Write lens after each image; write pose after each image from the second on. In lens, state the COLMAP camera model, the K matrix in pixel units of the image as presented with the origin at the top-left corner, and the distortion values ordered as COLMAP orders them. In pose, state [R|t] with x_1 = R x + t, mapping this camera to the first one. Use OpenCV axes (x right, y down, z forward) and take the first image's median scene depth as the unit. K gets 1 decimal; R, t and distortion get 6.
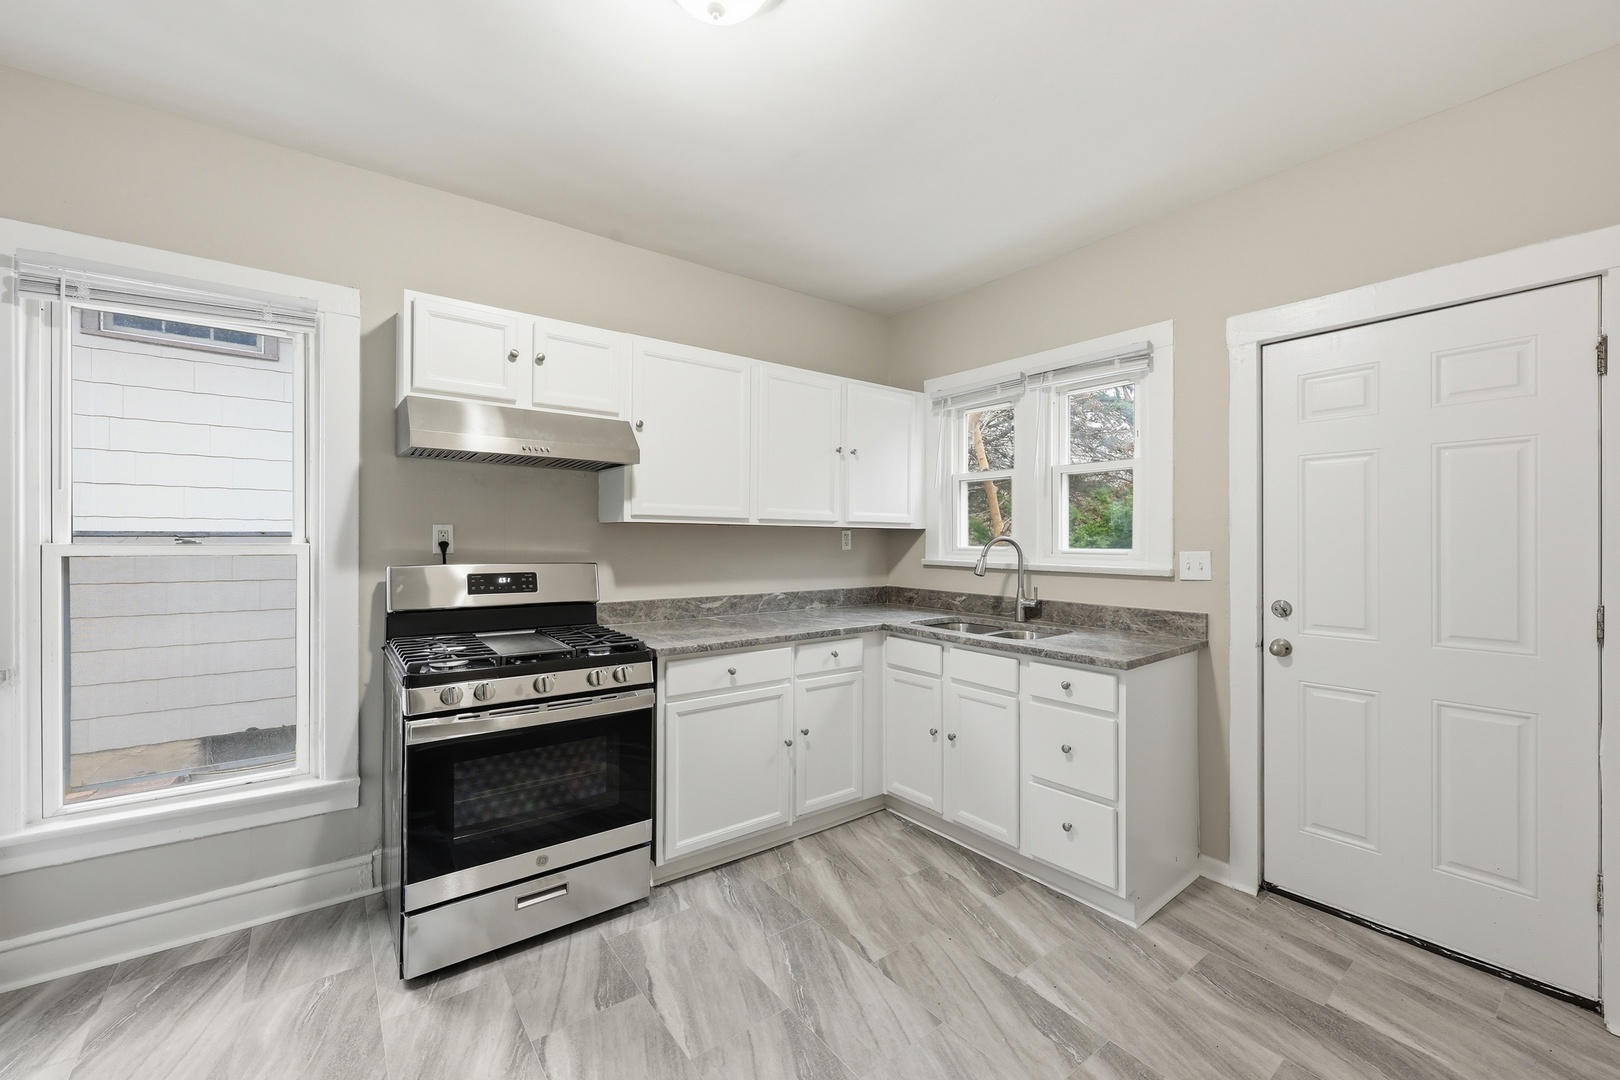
lens RADIAL K [[661.7, 0, 809.1], [0, 661.7, 531.3], [0, 0, 1]] dist [-0.006143, 0.001479]
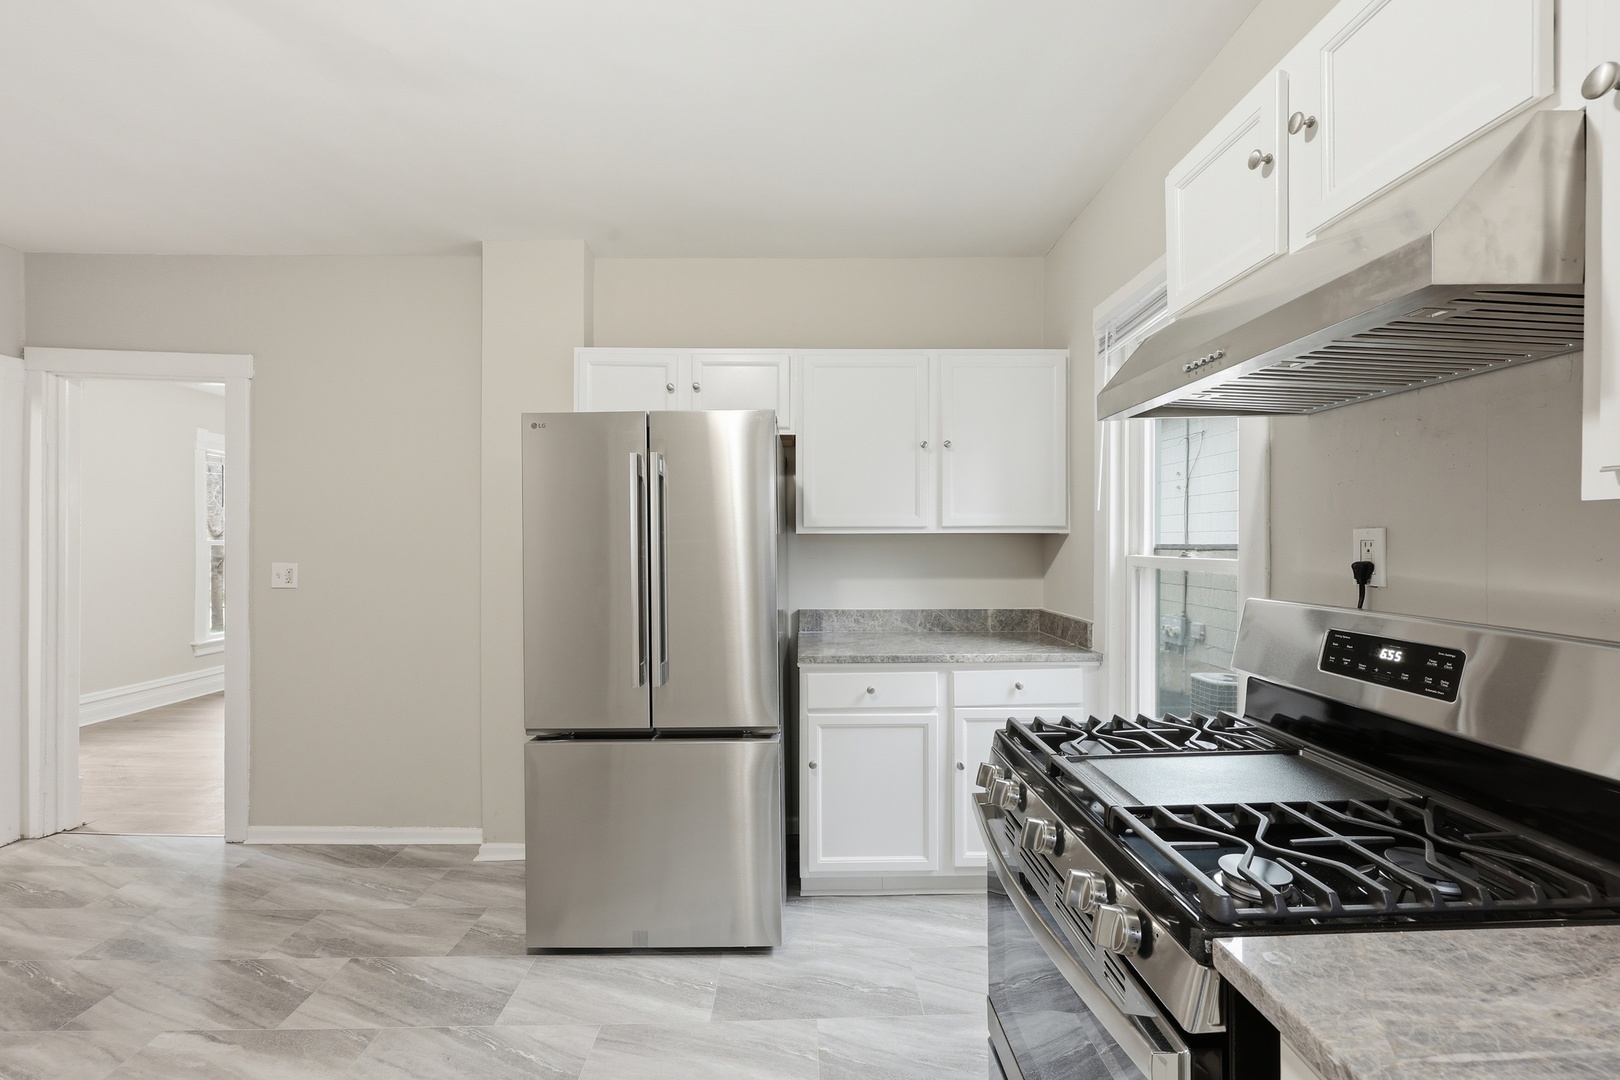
lens RADIAL K [[661.7, 0, 803.2], [0, 661.7, 550.3], [0, 0, 1]] dist [-0.006143, 0.001479]
pose [[-0.593812, 0.003799, -0.804595, 0.107913], [0.000122, 0.999989, 0.004631, 0.003817], [0.804604, 0.002652, -0.593806, 0.946815]]
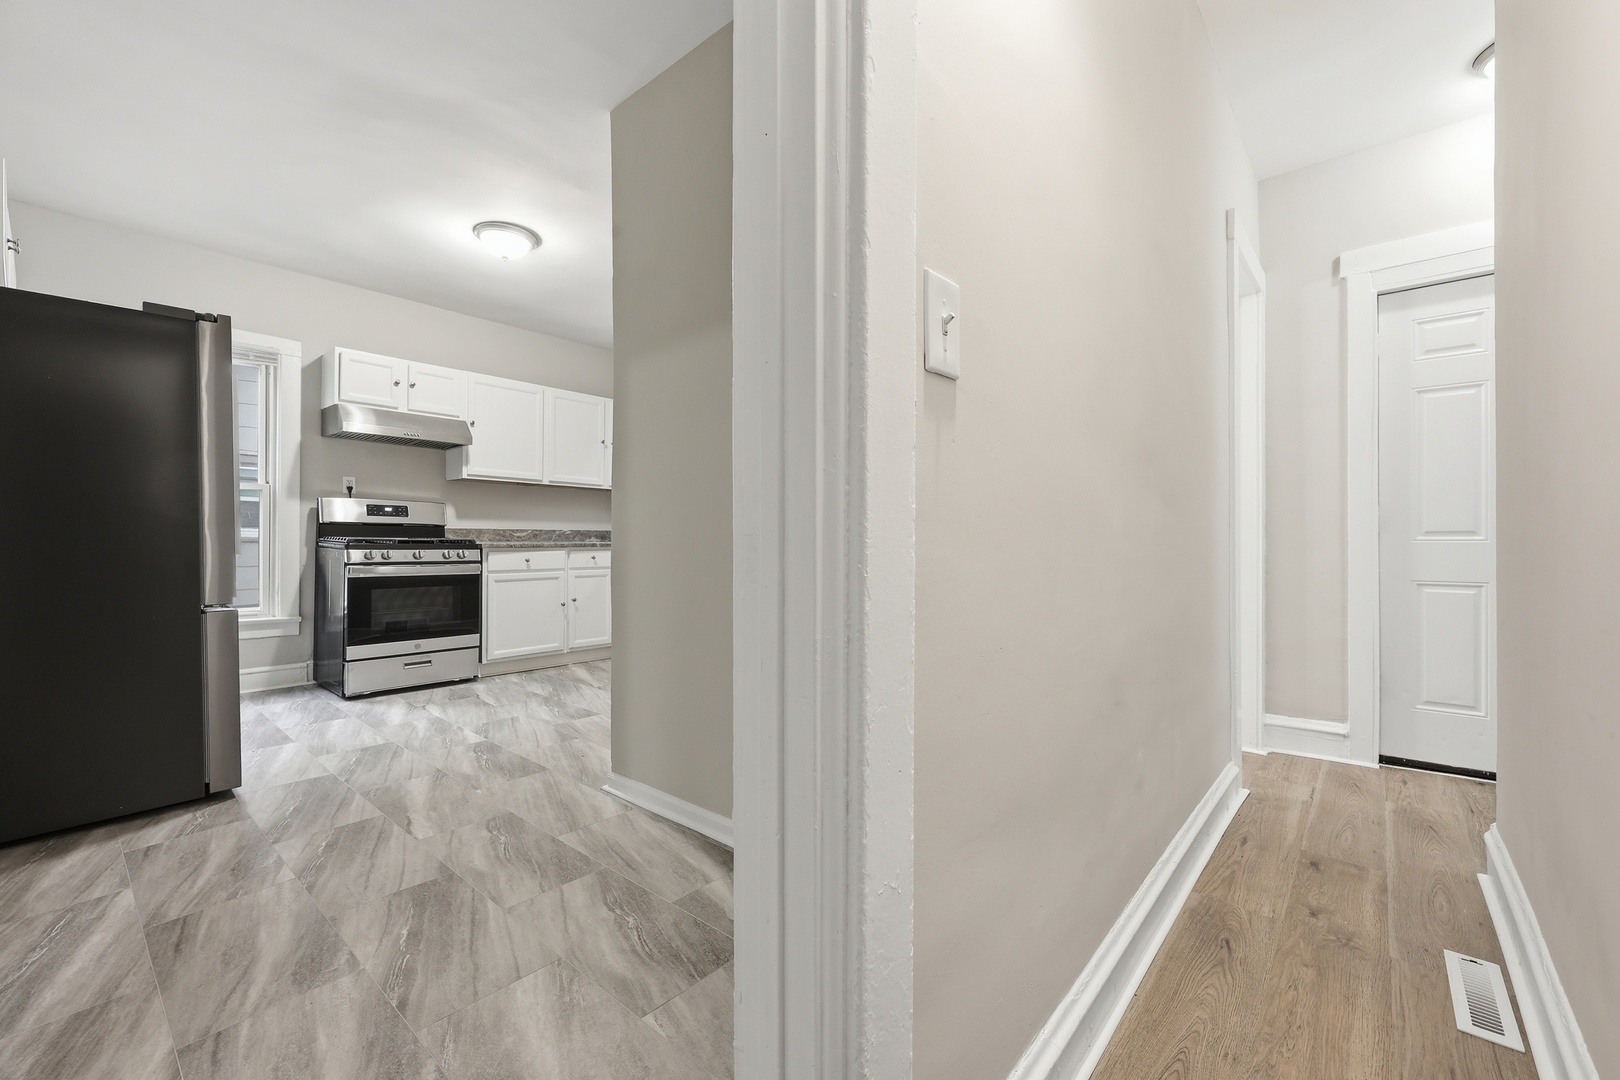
lens RADIAL K [[661.7, 0, 812.1], [0, 661.7, 535.2], [0, 0, 1]] dist [-0.006143, 0.001479]
pose [[0.975968, -0.000828, 0.217911, 0.252320], [0.000708, 1.000000, 0.000628, 0.142067], [-0.217912, -0.000458, 0.975968, -0.949352]]
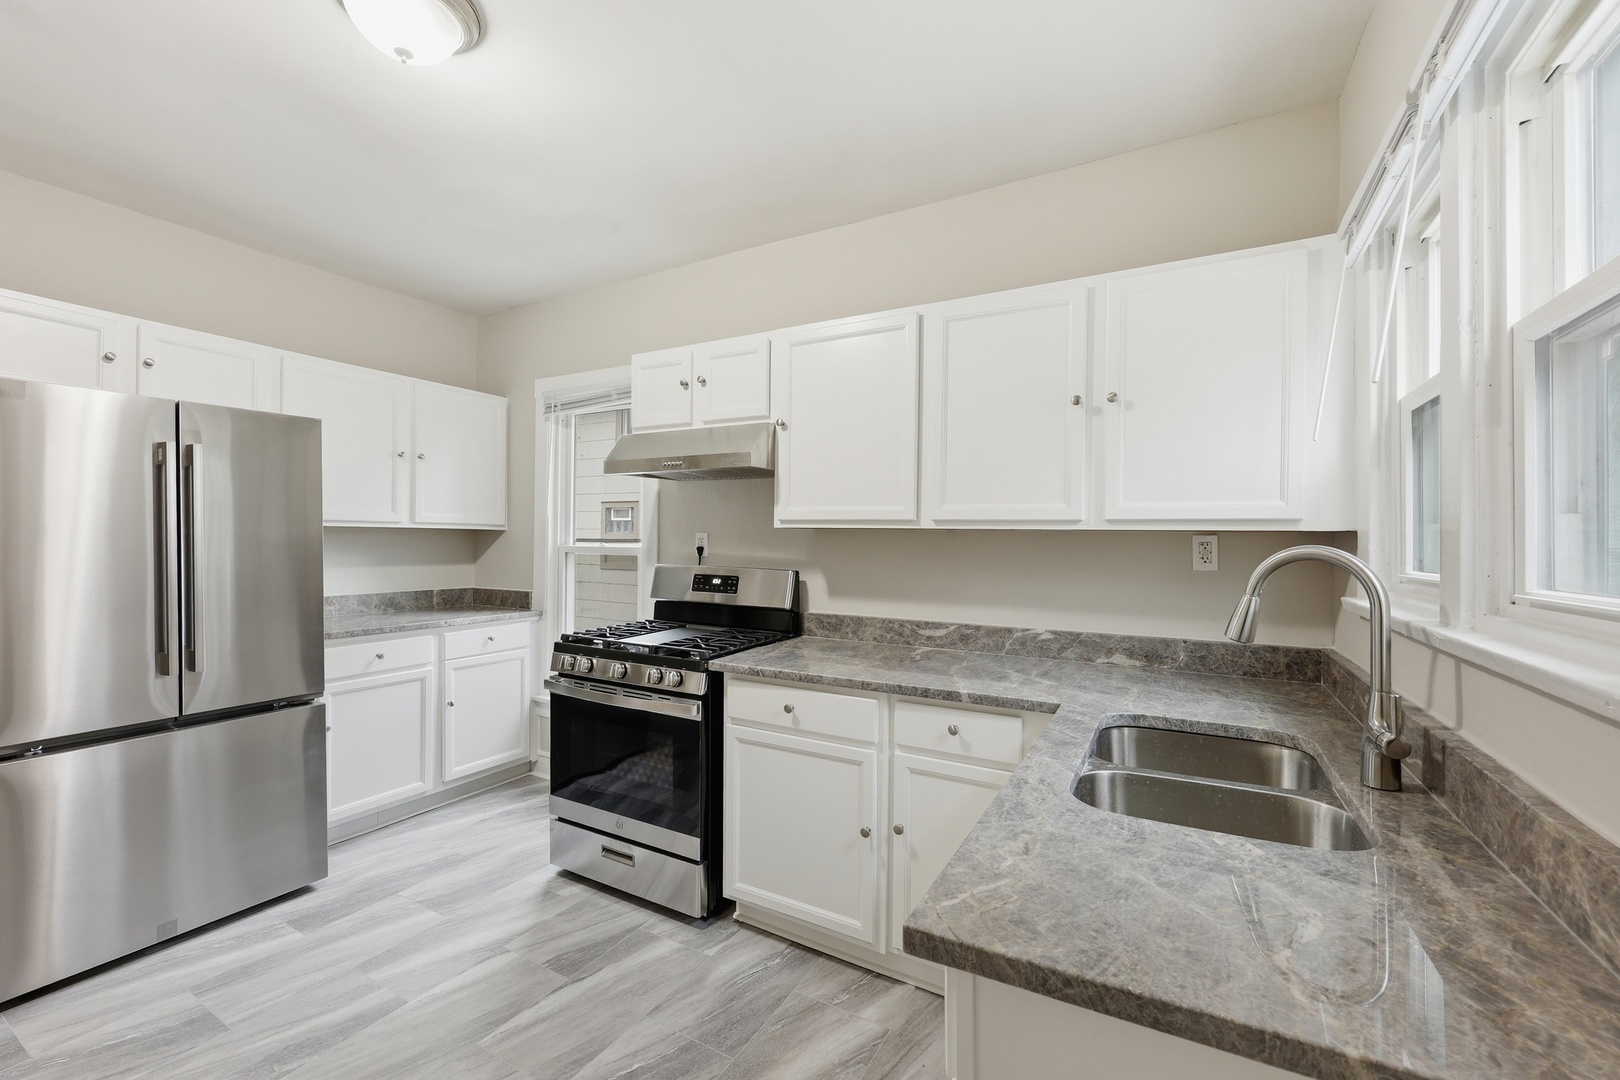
lens RADIAL K [[661.7, 0, 809.7], [0, 661.7, 538.7], [0, 0, 1]] dist [-0.006143, 0.001479]
pose [[0.387736, -0.005625, -0.921753, 0.642950], [-0.004035, 0.999961, -0.007800, 0.009411], [0.921762, 0.006743, 0.387699, 0.707499]]
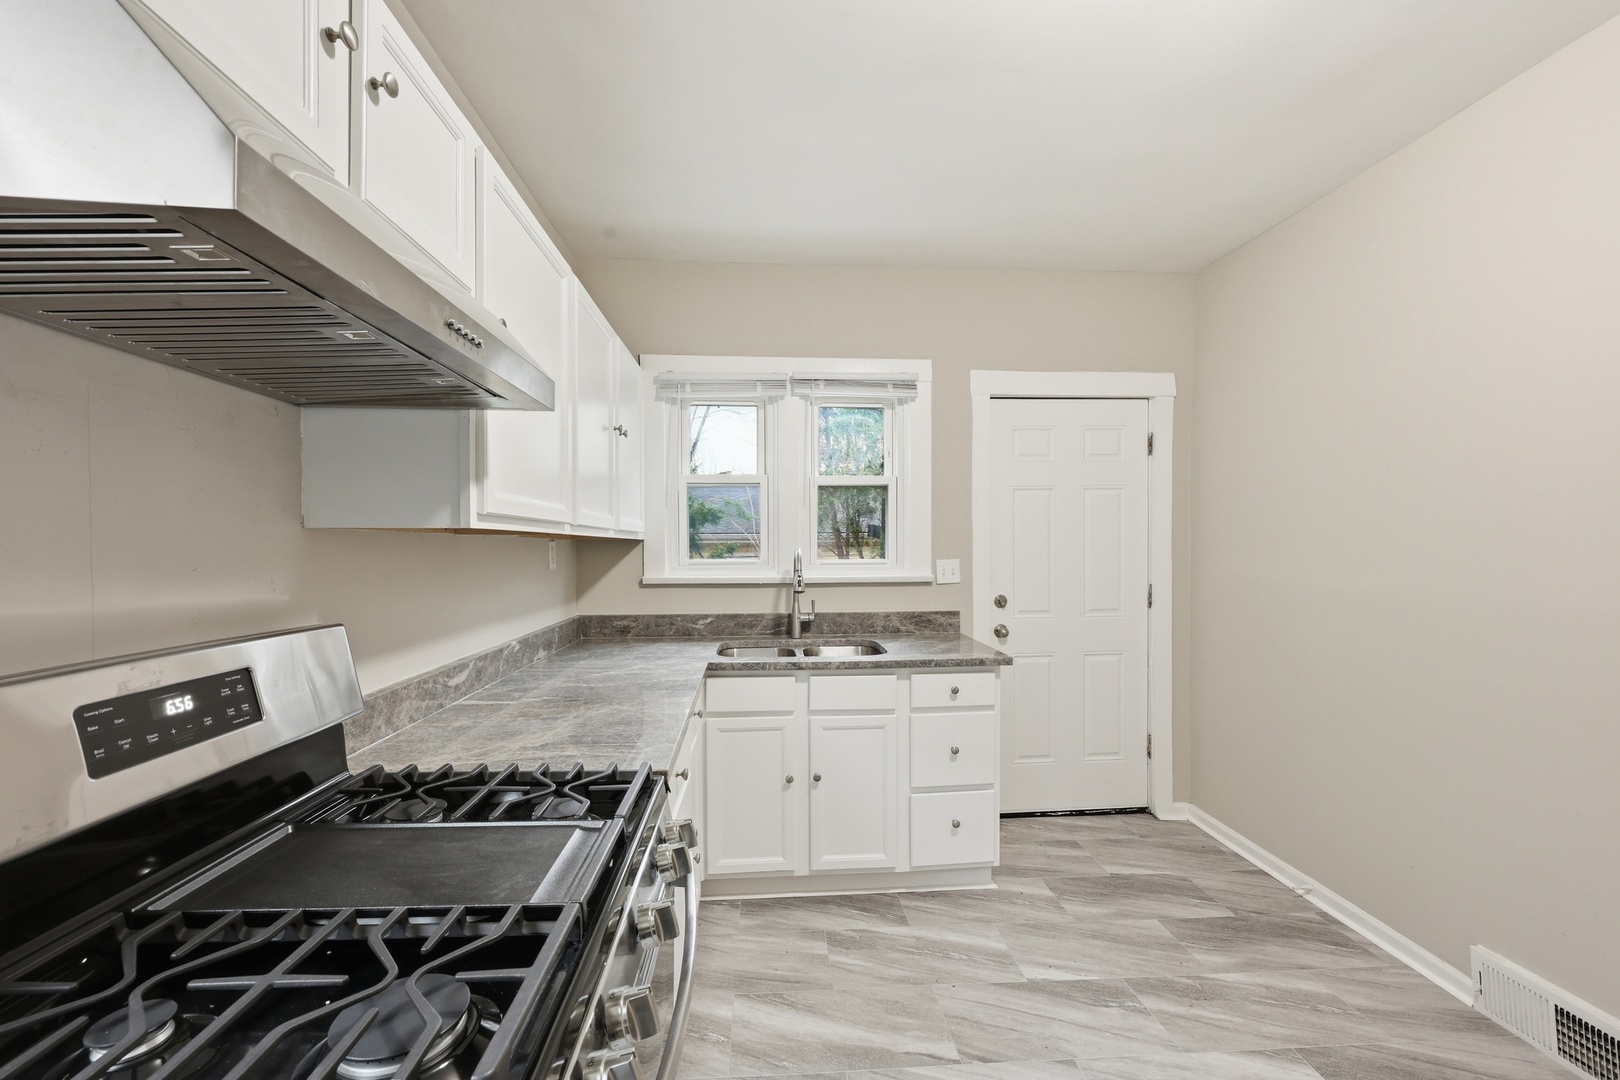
lens RADIAL K [[661.7, 0, 816.7], [0, 661.7, 545.7], [0, 0, 1]] dist [-0.006143, 0.001479]
pose [[0.539183, -0.008543, 0.842145, -0.562949], [-0.000936, 0.999942, 0.010743, -0.007160], [-0.842188, -0.006580, 0.539144, 0.568281]]
